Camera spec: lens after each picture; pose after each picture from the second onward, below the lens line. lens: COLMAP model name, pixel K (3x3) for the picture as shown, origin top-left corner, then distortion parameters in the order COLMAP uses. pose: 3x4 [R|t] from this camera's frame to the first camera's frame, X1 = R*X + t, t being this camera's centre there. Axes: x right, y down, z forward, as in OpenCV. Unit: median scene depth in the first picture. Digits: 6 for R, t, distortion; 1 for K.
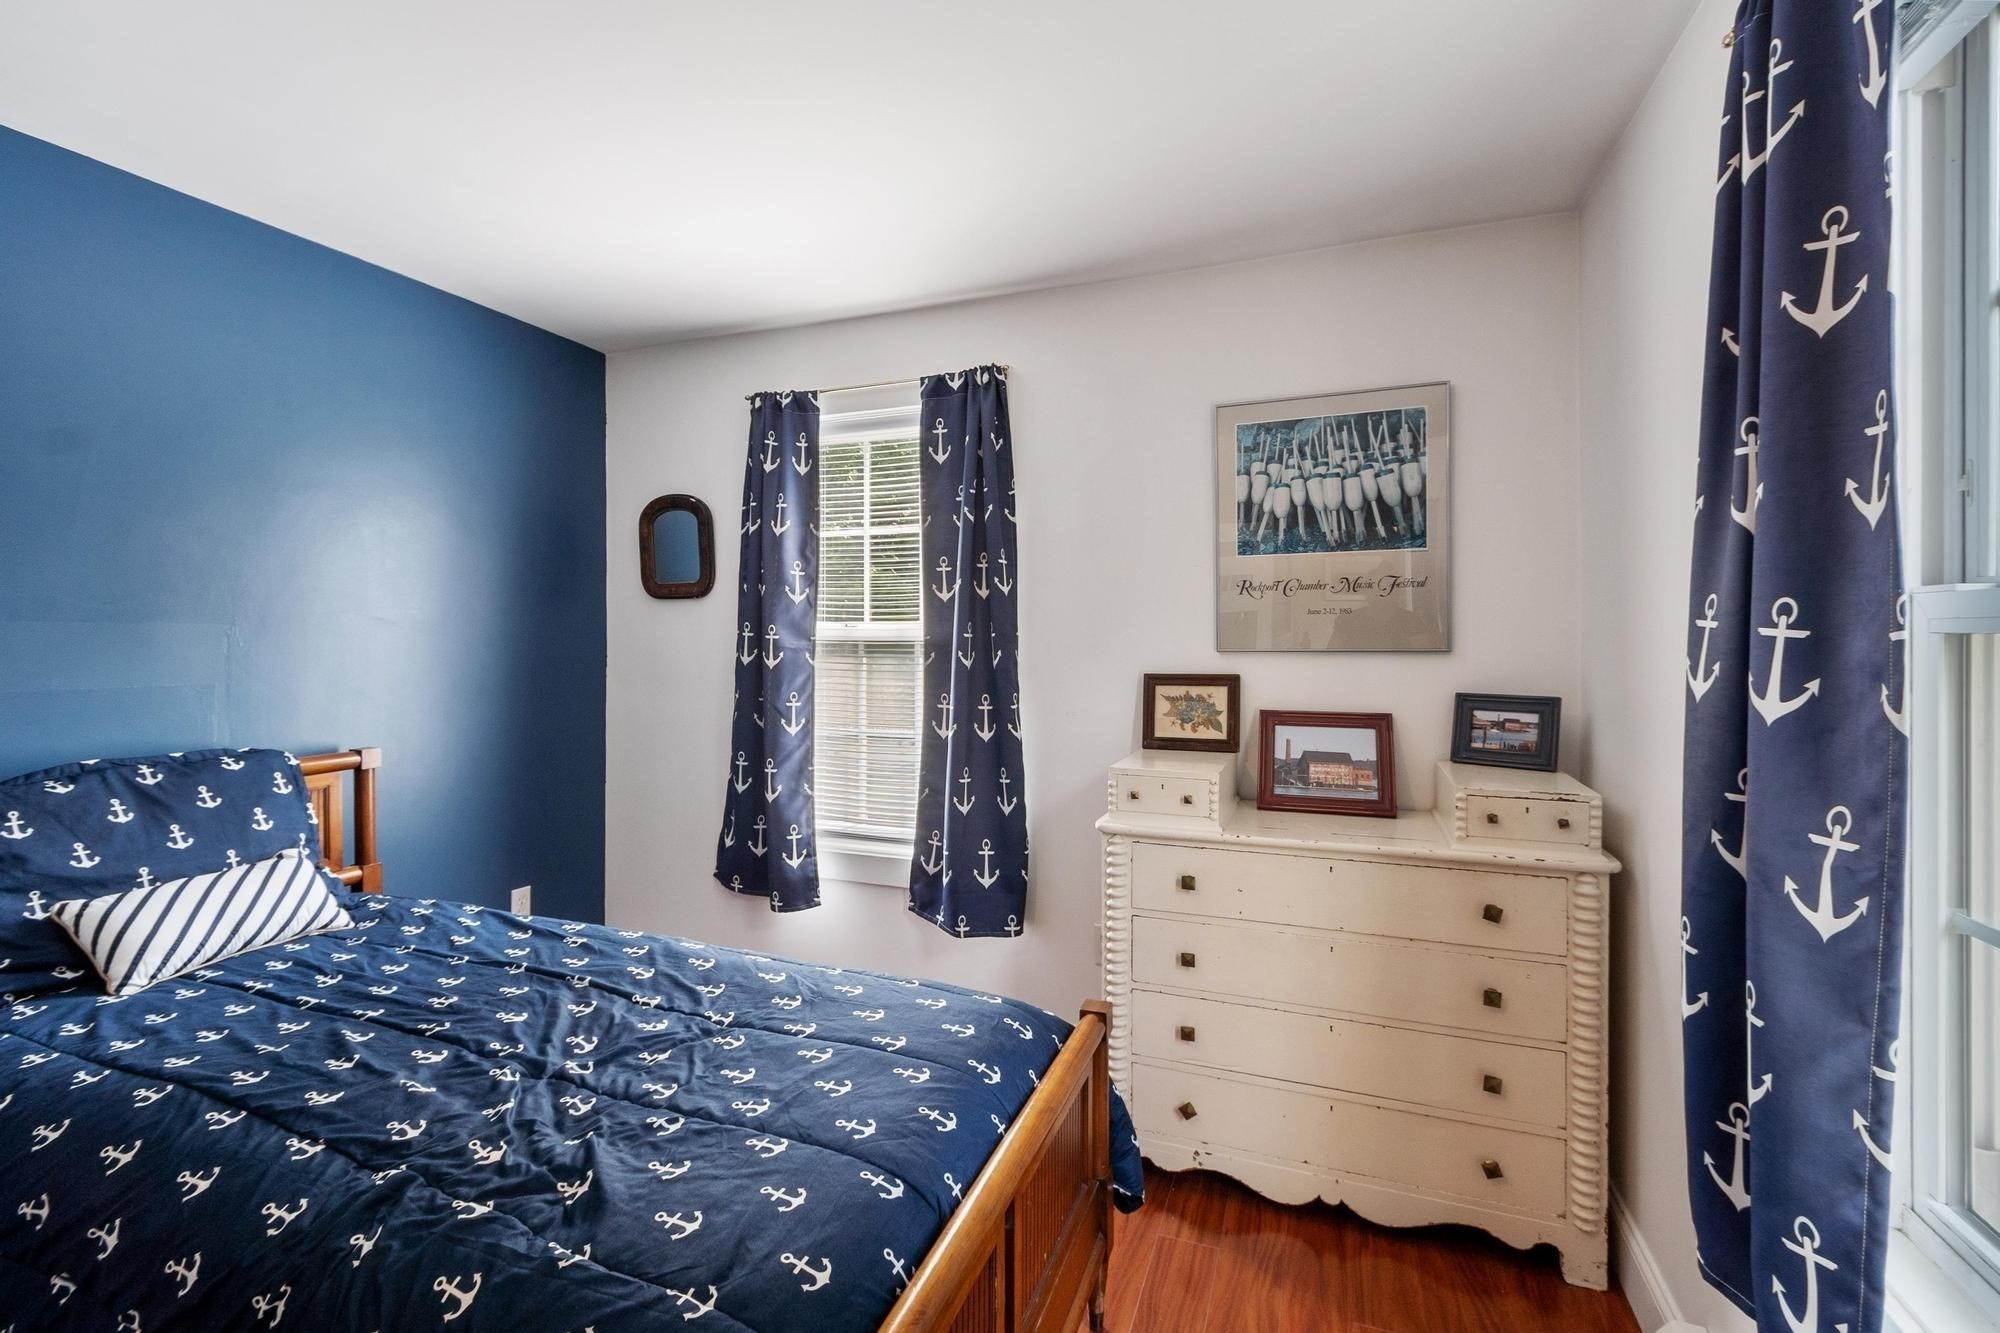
lens RADIAL K [[887.1, 0, 997.3], [0, 887.1, 648.0], [0, 0, 1]] dist [0.001639, 0.000068]
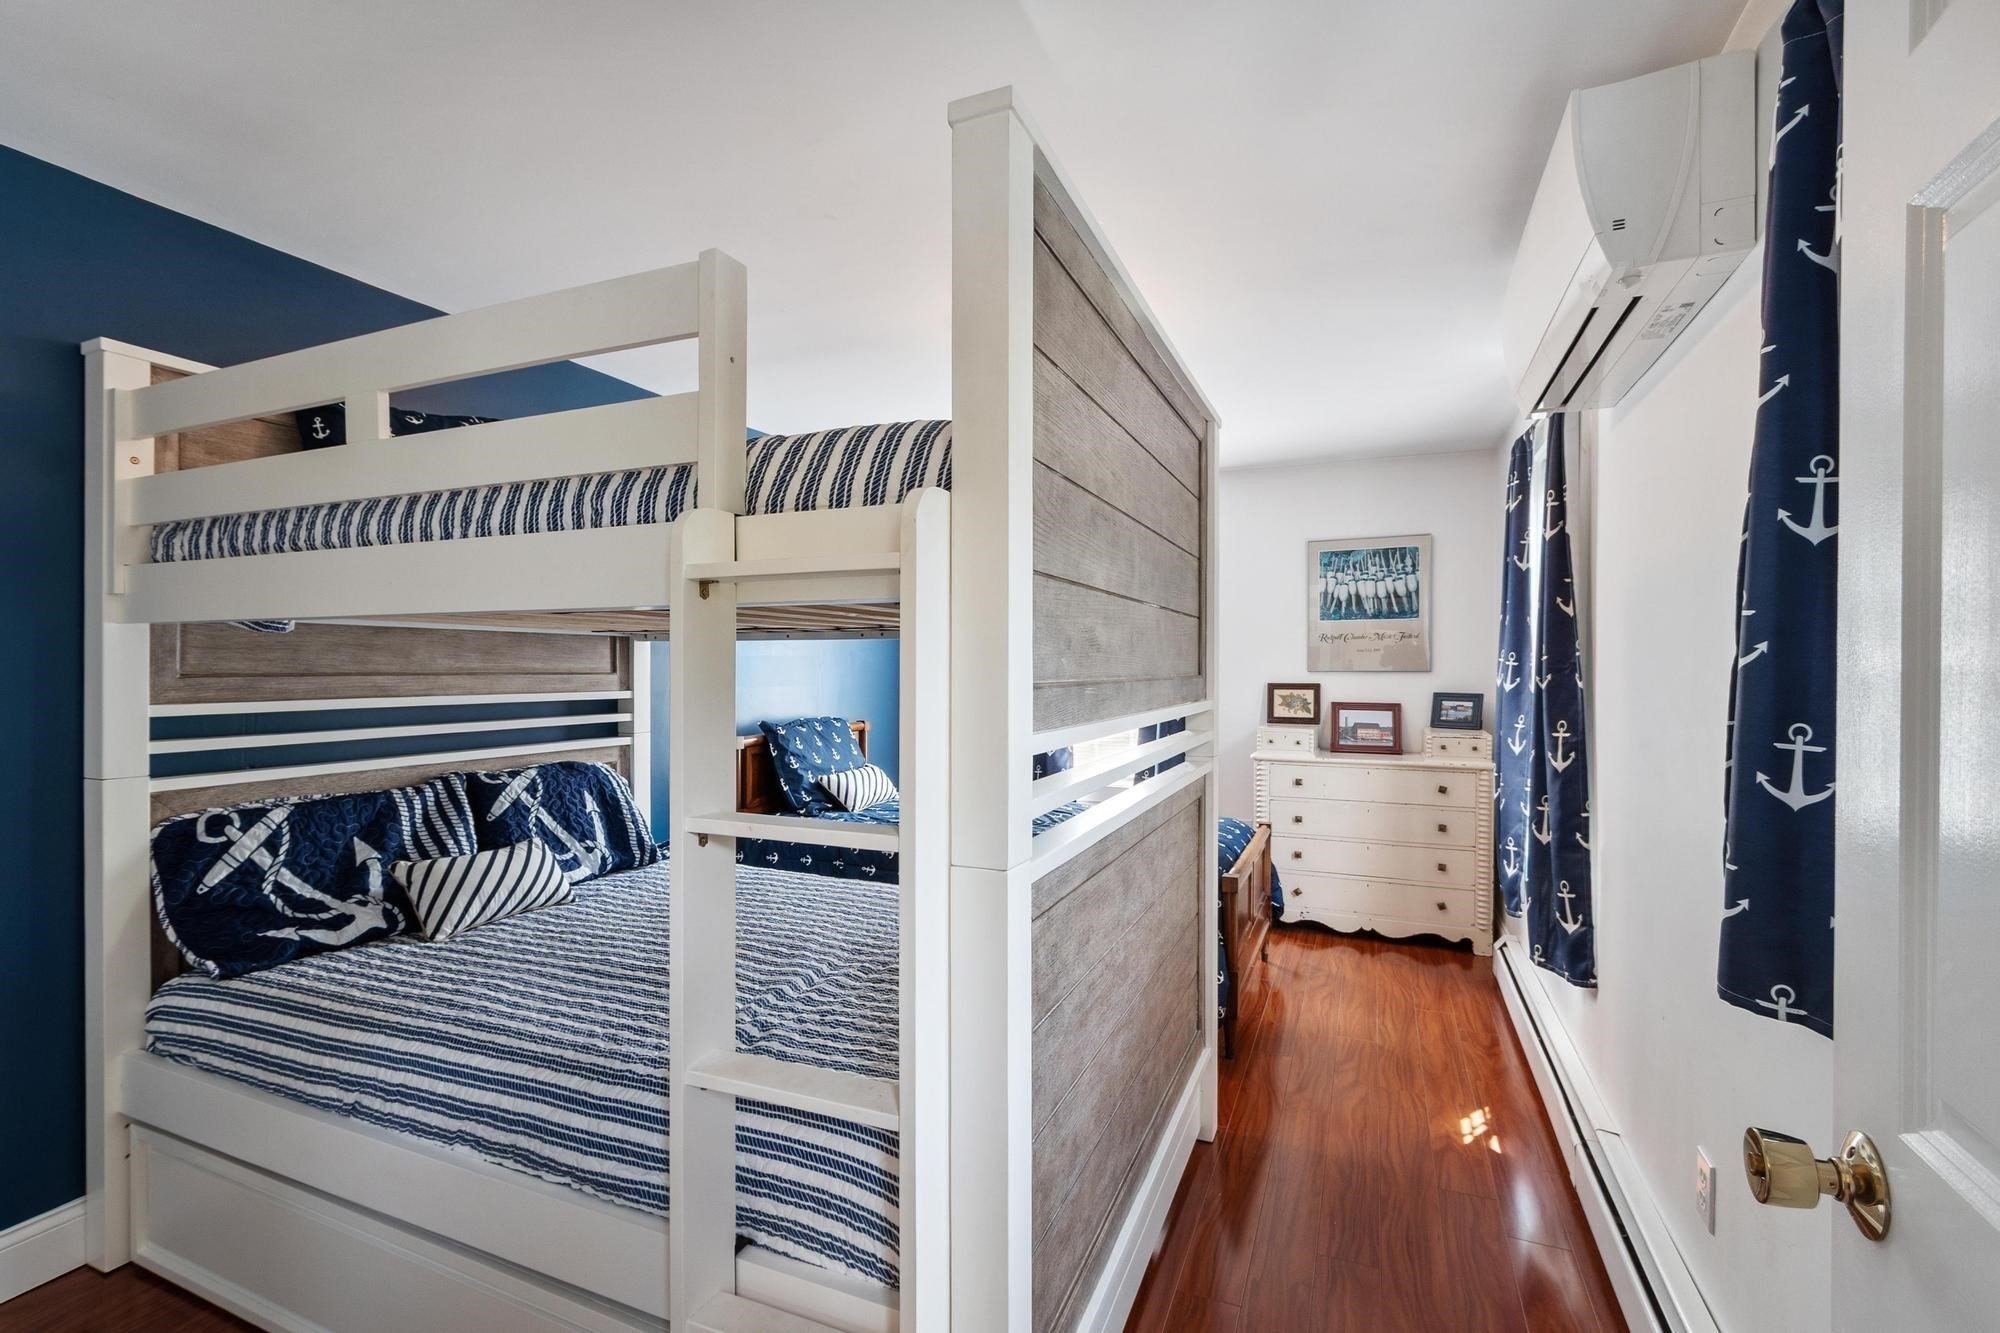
lens RADIAL K [[887.1, 0, 1001.6], [0, 887.1, 680.4], [0, 0, 1]] dist [0.001639, 0.000068]
pose [[0.999401, 0.003140, -0.034476, -0.364663], [-0.002870, 0.999965, 0.007865, 0.011146], [0.034499, -0.007761, 0.999375, -0.978536]]
